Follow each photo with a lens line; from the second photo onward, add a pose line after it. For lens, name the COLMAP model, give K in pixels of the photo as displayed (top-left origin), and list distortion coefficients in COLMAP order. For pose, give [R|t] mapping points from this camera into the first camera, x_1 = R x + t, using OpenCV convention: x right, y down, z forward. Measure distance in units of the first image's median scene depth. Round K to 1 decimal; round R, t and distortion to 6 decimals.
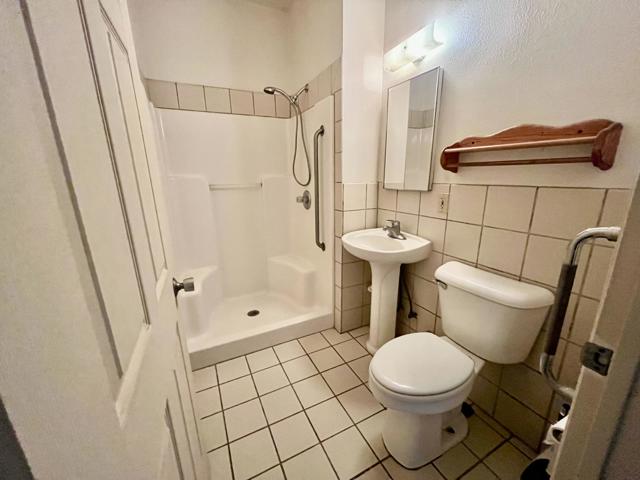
lens RADIAL K [[259.2, 0, 322.9], [0, 259.2, 241.7], [0, 0, 1]] dist [-0.001528, -0.000735]
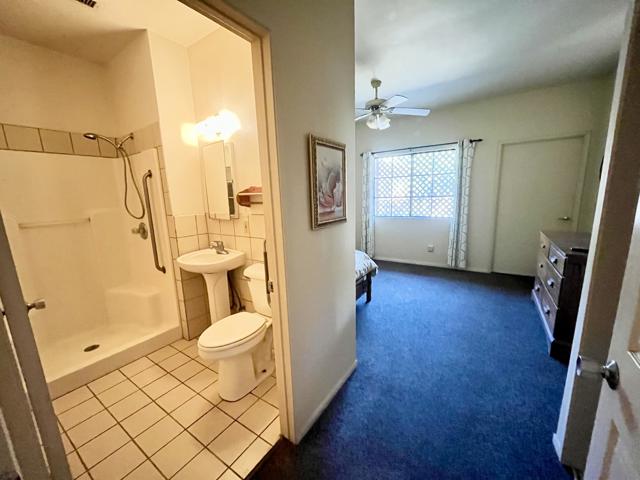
lens RADIAL K [[259.2, 0, 314.7], [0, 259.2, 238.1], [0, 0, 1]] dist [-0.001528, -0.000735]
pose [[0.875845, -0.105060, 0.471018, 0.070653], [0.145250, 0.988147, -0.049683, 0.039450], [-0.460215, 0.111930, 0.880723, -0.395824]]
